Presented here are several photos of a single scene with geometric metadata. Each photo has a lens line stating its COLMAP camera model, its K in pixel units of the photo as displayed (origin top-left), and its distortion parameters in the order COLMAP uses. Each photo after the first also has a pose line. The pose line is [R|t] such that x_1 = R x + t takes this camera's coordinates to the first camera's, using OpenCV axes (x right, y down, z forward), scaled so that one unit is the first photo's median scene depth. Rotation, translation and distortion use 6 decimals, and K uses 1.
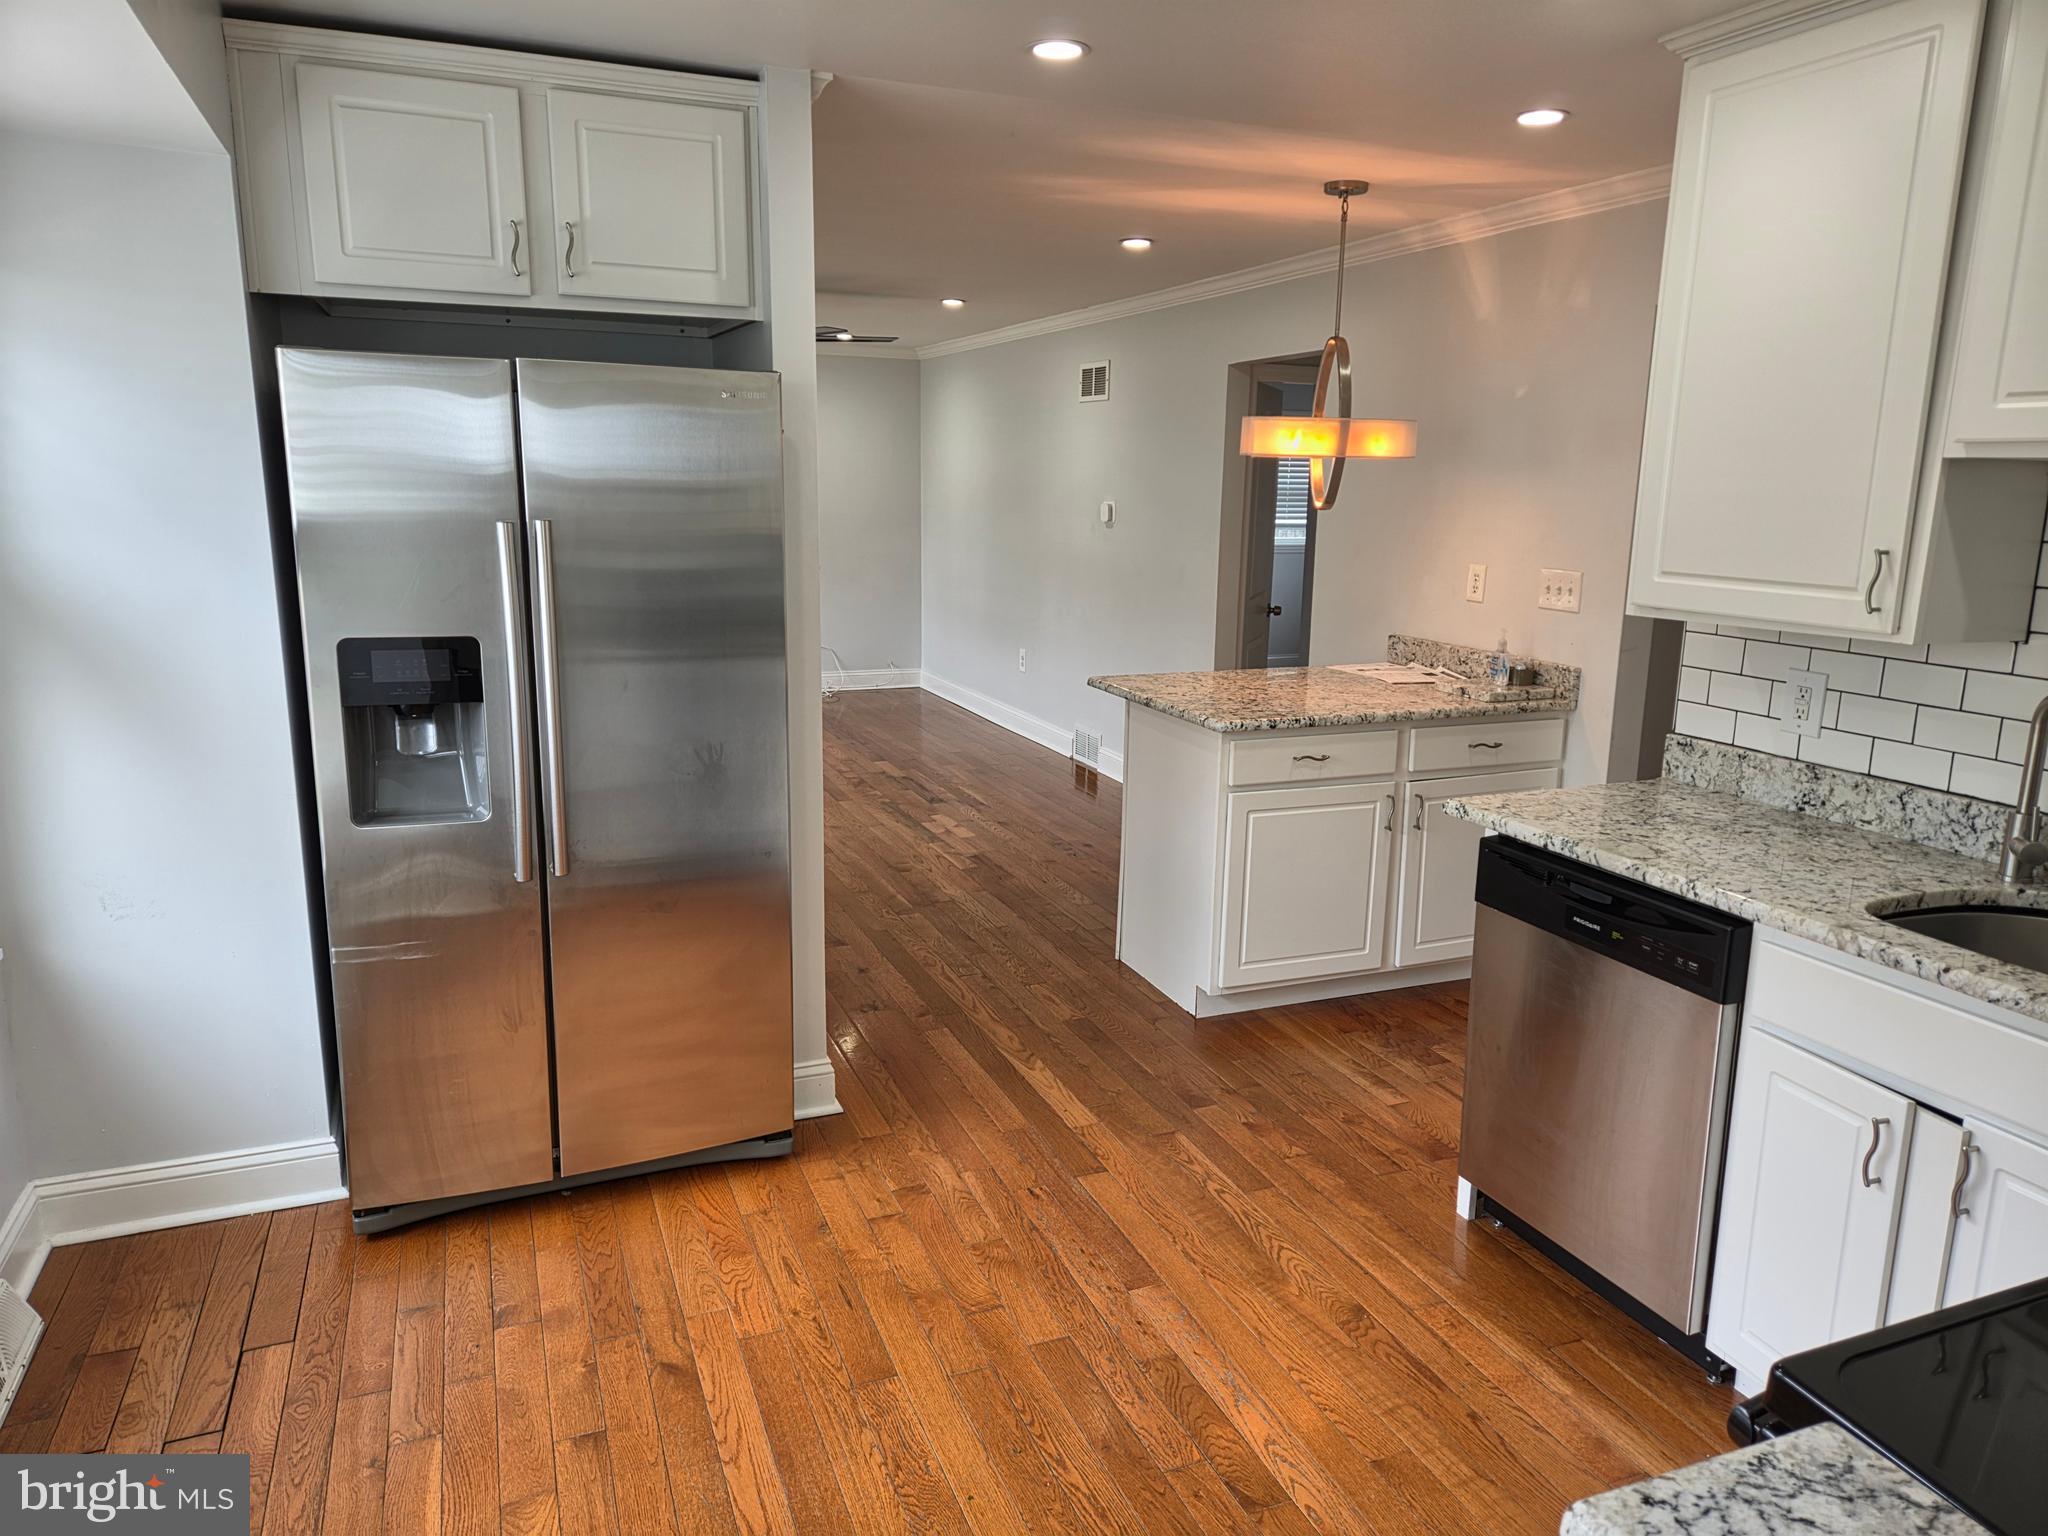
lens RADIAL K [[1376.3, 0, 1023.6], [0, 1376.3, 742.6], [0, 0, 1]] dist [0.068933, -0.056229]
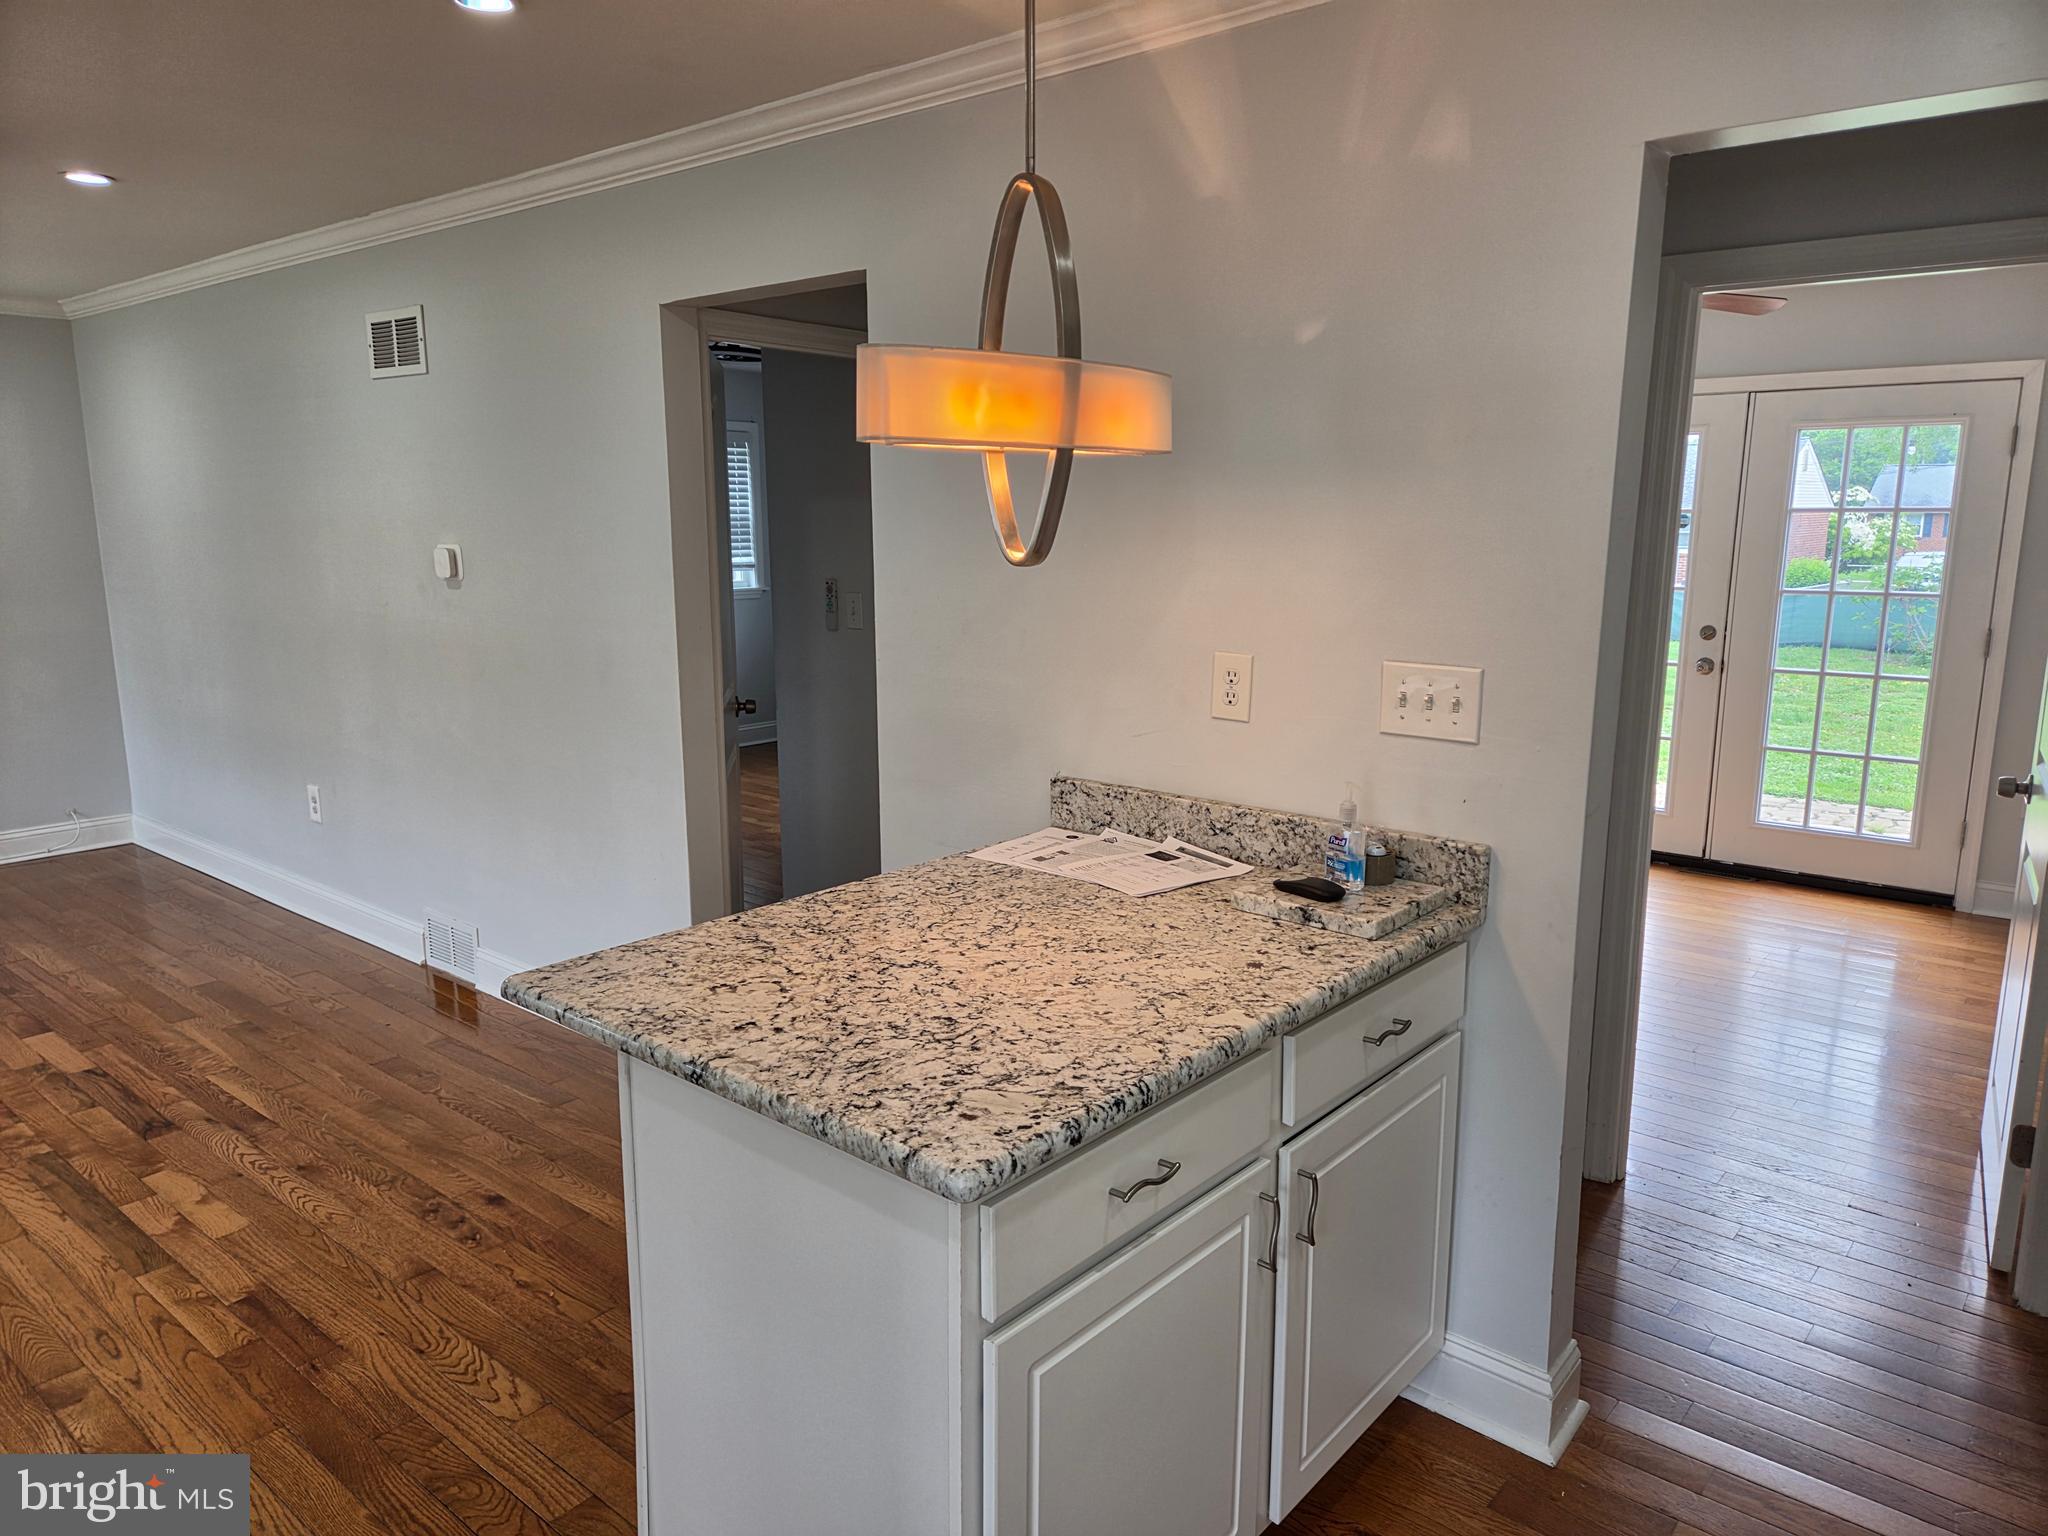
lens RADIAL K [[1383.3, 0, 1015.9], [0, 1383.3, 769.3], [0, 0, 1]] dist [0.078264, -0.070066]
pose [[0.890969, -0.101024, 0.442684, 0.003315], [0.102050, 0.994545, 0.021572, -0.086148], [-0.442449, 0.025955, 0.896418, 0.456678]]
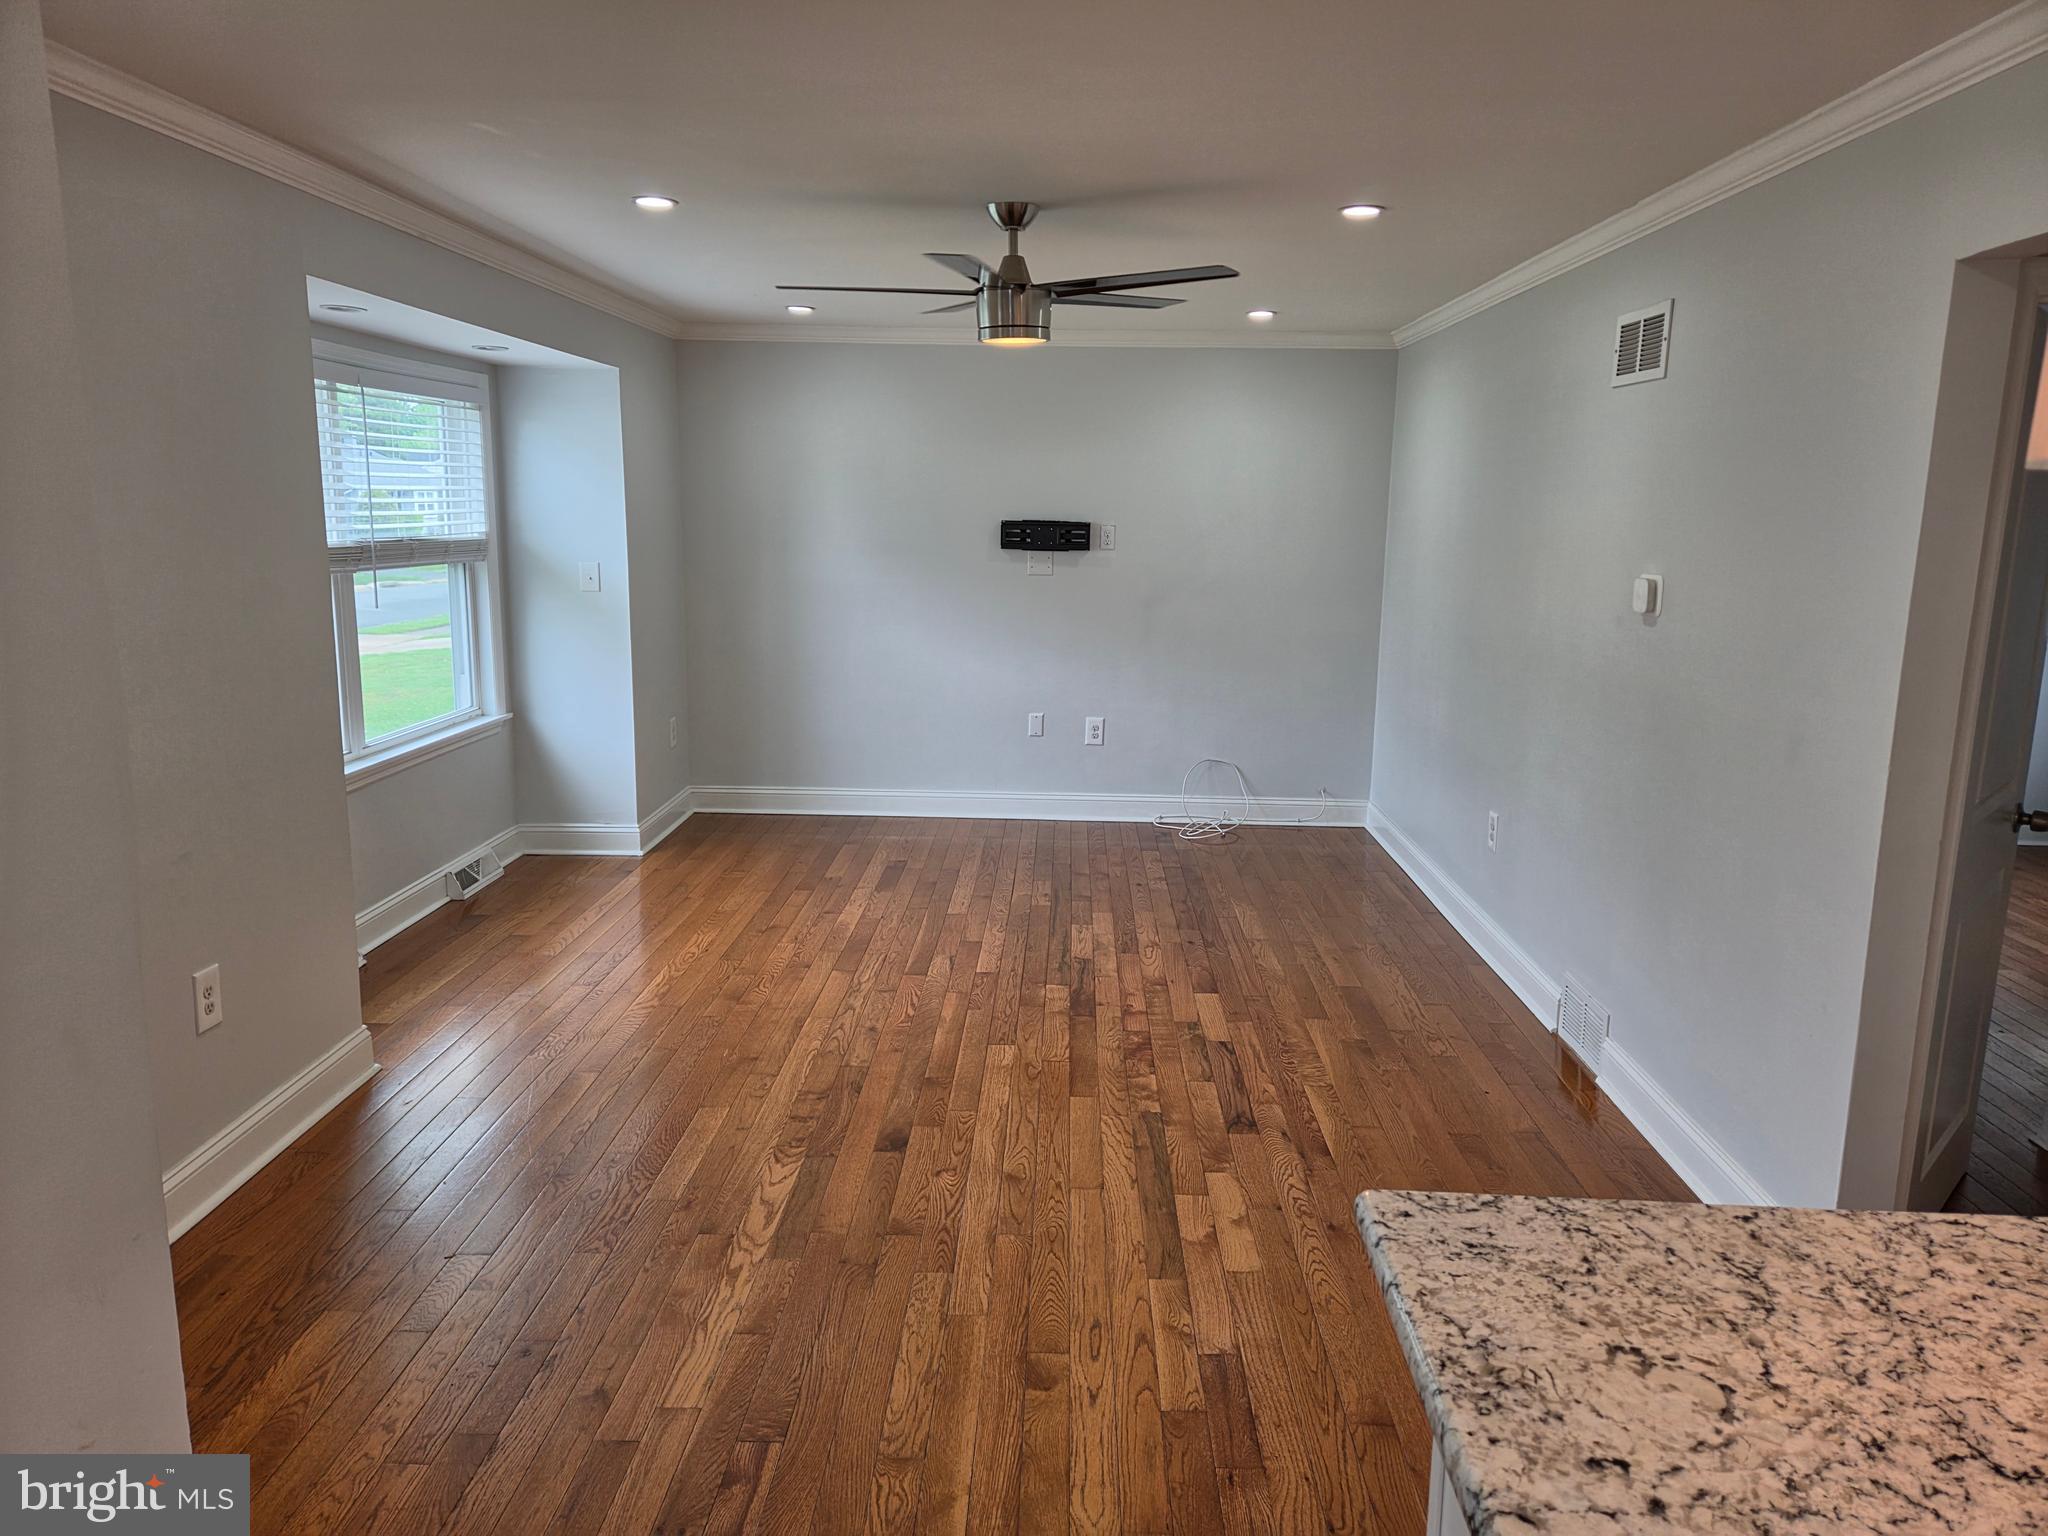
lens RADIAL K [[1376.3, 0, 1023.6], [0, 1376.3, 742.6], [0, 0, 1]] dist [0.068933, -0.056229]
pose [[0.912534, 0.069752, -0.403009, 0.080393], [-0.080044, 0.996753, -0.008728, -0.115685], [0.401092, 0.040223, 0.915154, 0.563038]]
